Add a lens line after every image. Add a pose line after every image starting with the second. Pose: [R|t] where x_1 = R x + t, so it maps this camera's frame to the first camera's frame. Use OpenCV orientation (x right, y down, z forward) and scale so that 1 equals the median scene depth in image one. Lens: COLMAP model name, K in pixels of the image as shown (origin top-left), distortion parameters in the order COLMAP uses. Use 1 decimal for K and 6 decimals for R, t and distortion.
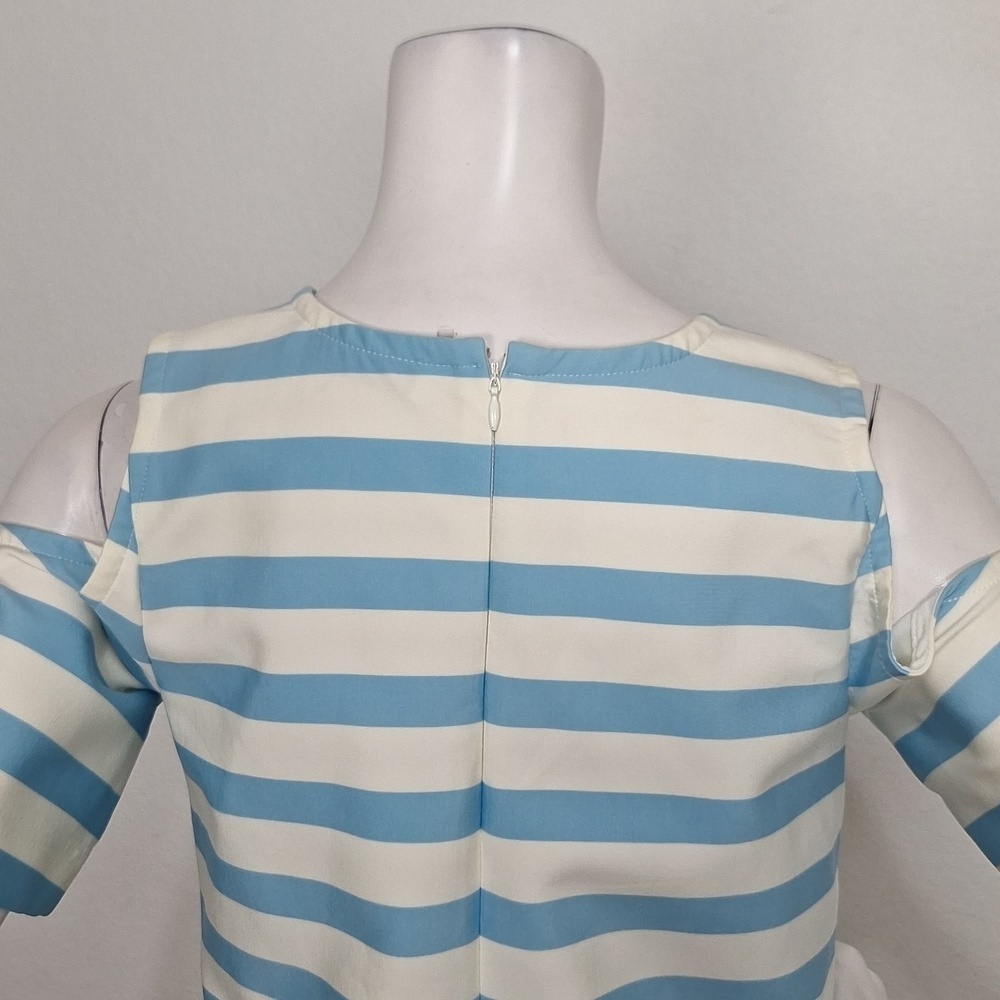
lens RADIAL K [[1483.5, 0, 500.0], [0, 1483.5, 500.0], [0, 0, 1]] dist [0.153831, -0.359506]
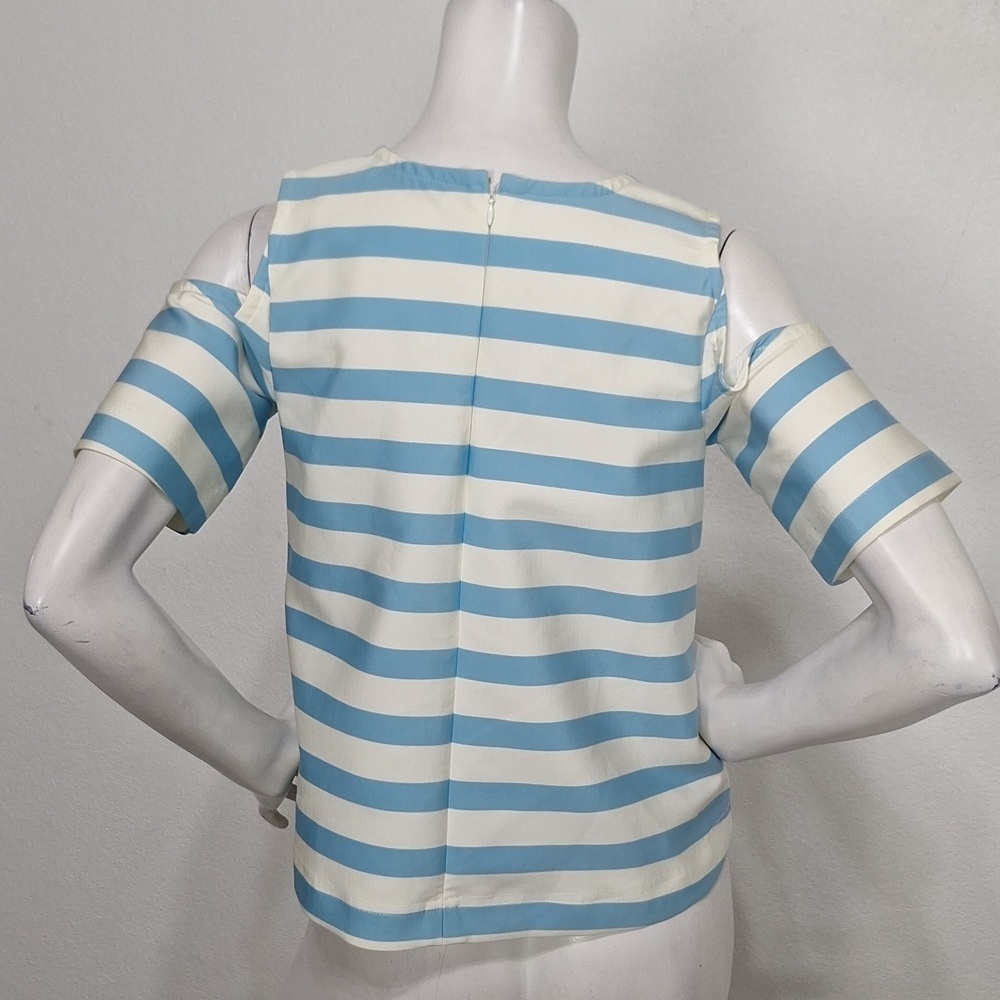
lens RADIAL K [[1483.5, 0, 500.0], [0, 1483.5, 500.0], [0, 0, 1]] dist [0.153831, -0.359506]
pose [[0.997235, 0.065538, -0.035027, 0.082549], [-0.066972, 0.996893, -0.041455, 0.314490], [0.032201, 0.043686, 0.998526, -0.626228]]
